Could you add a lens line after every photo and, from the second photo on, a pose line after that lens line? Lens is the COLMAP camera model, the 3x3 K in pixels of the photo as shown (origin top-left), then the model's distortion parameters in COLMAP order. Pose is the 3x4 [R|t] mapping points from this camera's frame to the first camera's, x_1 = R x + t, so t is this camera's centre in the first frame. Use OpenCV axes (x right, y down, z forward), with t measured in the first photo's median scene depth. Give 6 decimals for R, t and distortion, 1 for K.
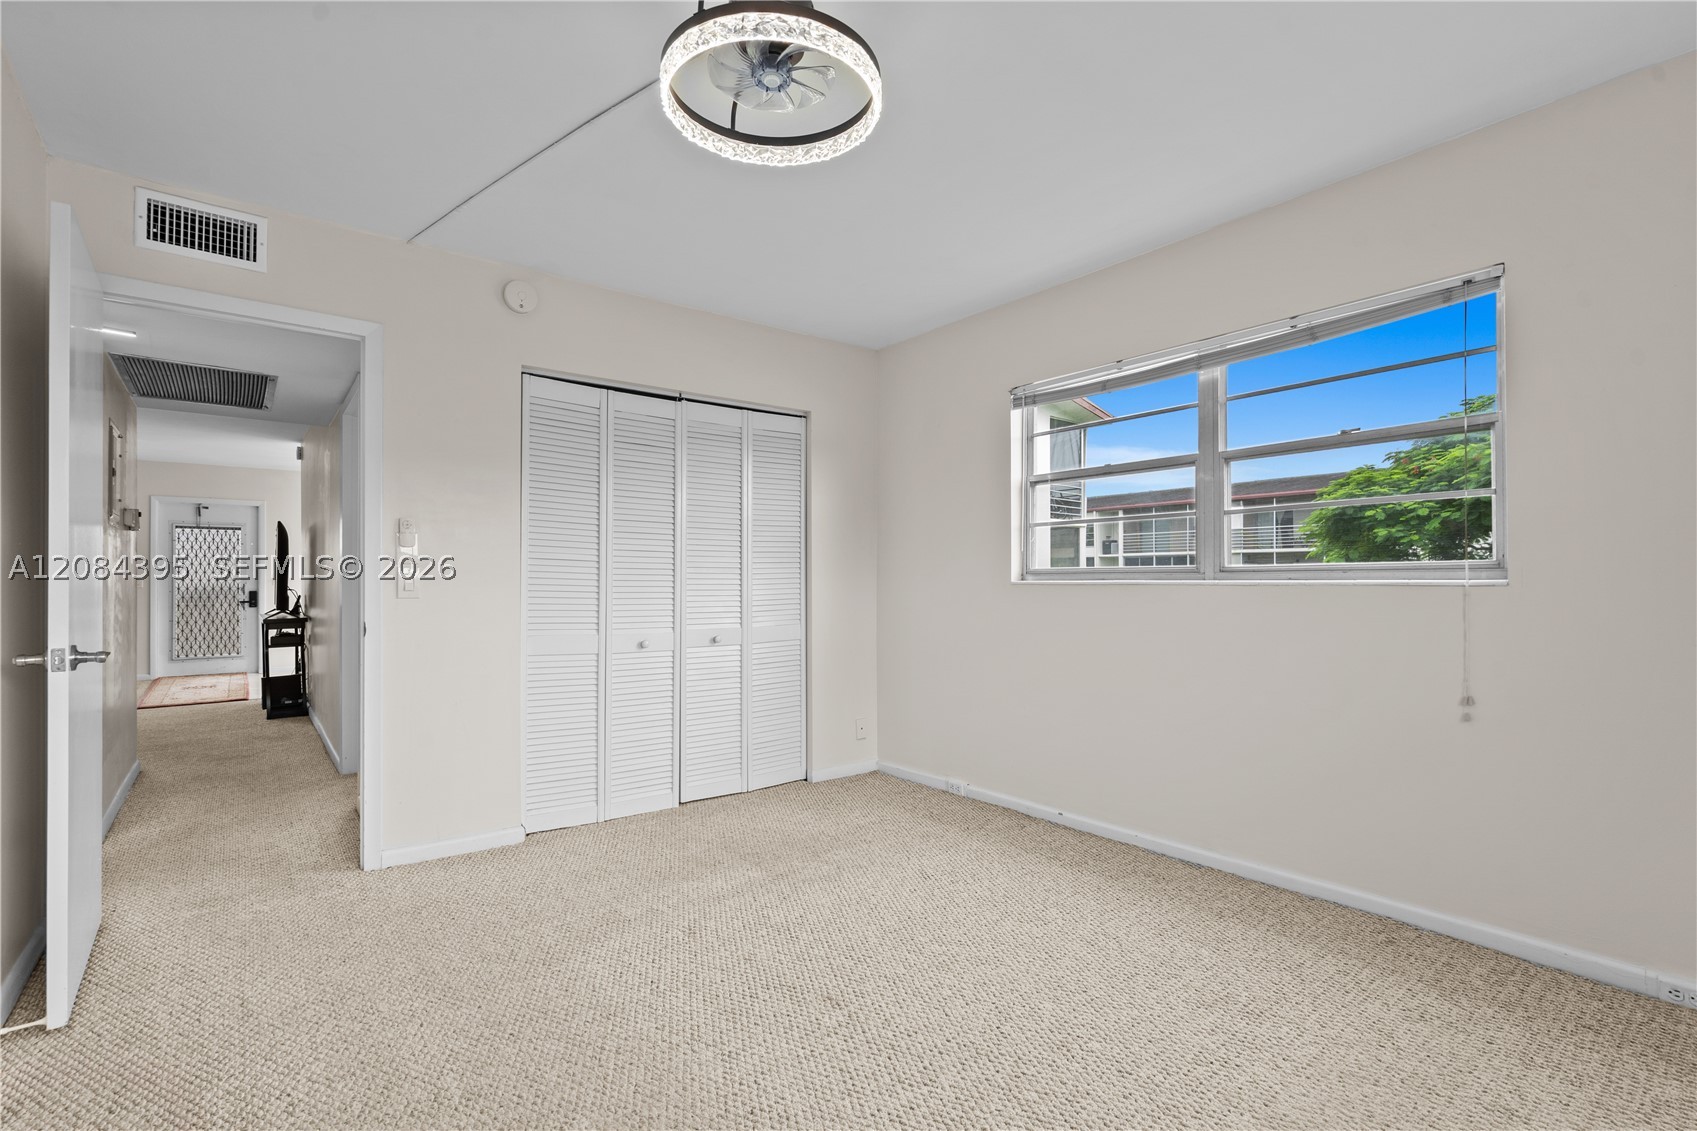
lens RADIAL K [[770.6, 0, 852.1], [0, 770.6, 578.1], [0, 0, 1]] dist [-0.001829, -0.000248]
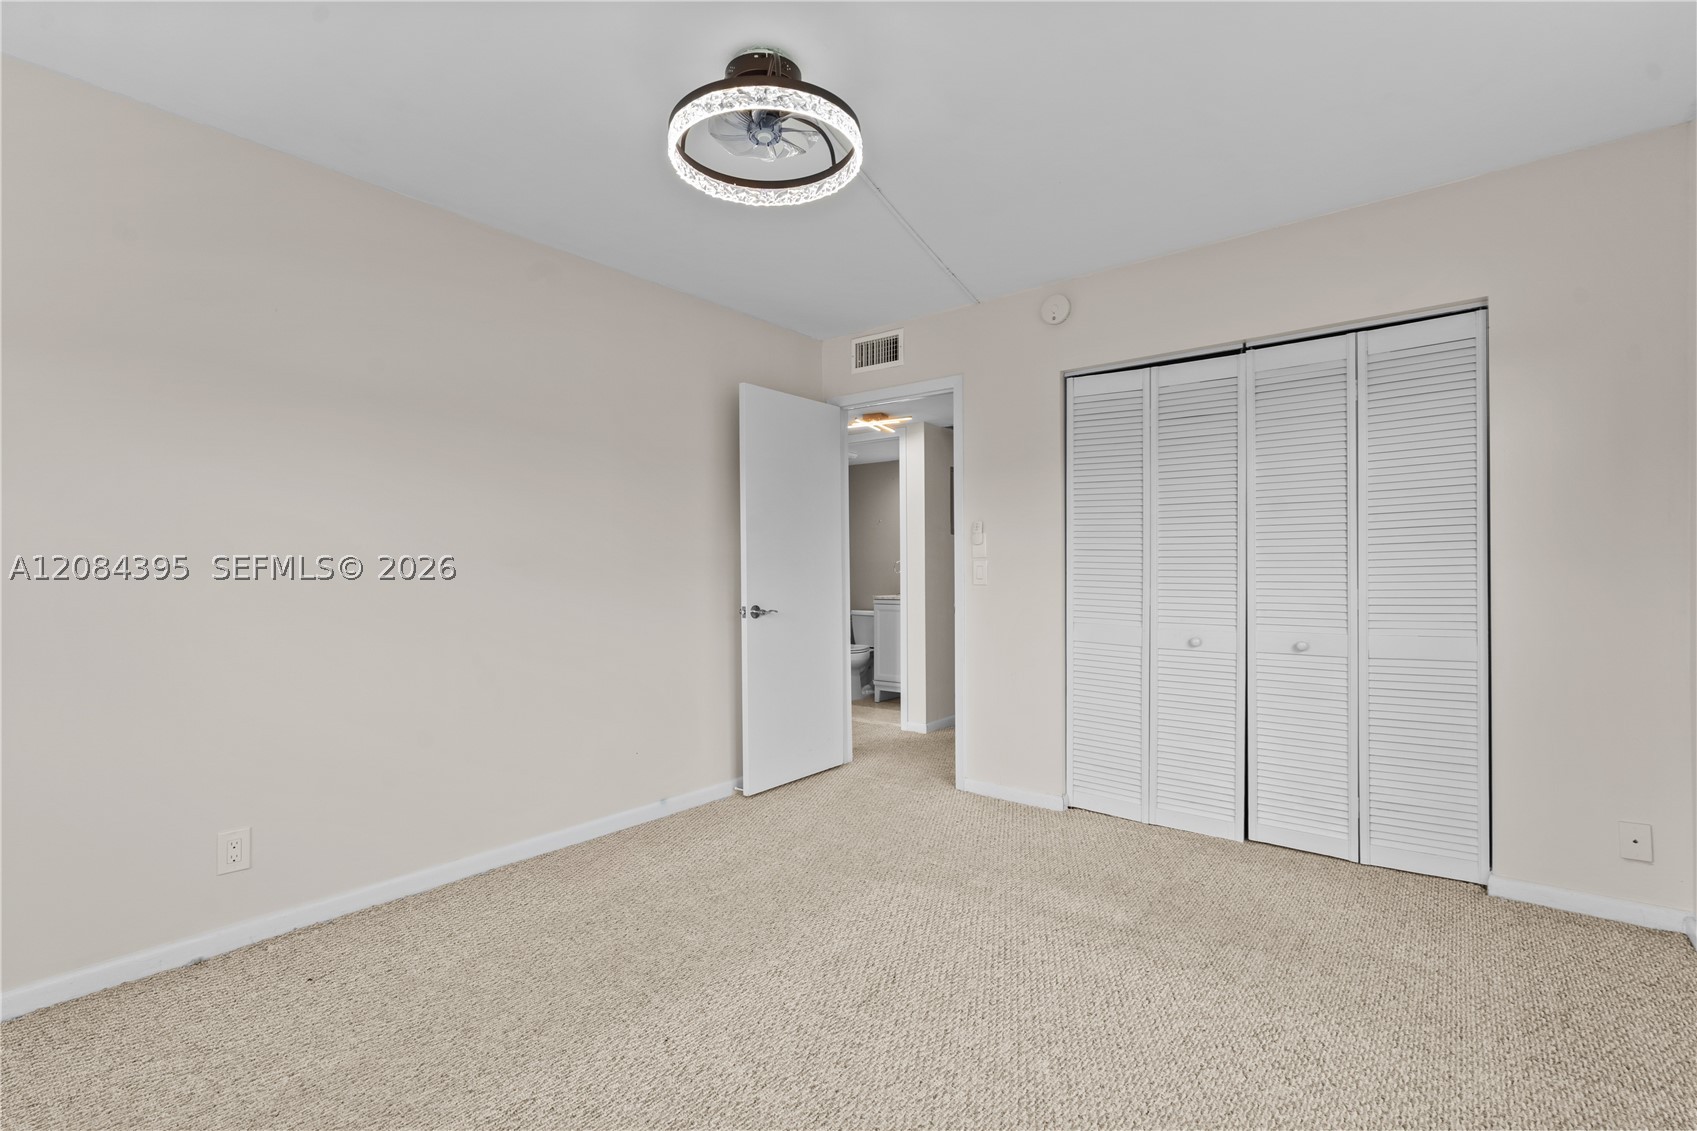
lens RADIAL K [[776.5, 0, 848.6], [0, 776.5, 574.7], [0, 0, 1]] dist [0.001641, 0.000544]
pose [[0.231332, 0.006300, -0.972854, 0.522303], [0.008676, 0.999926, 0.008538, -0.003225], [0.972836, -0.010415, 0.231261, 0.421336]]
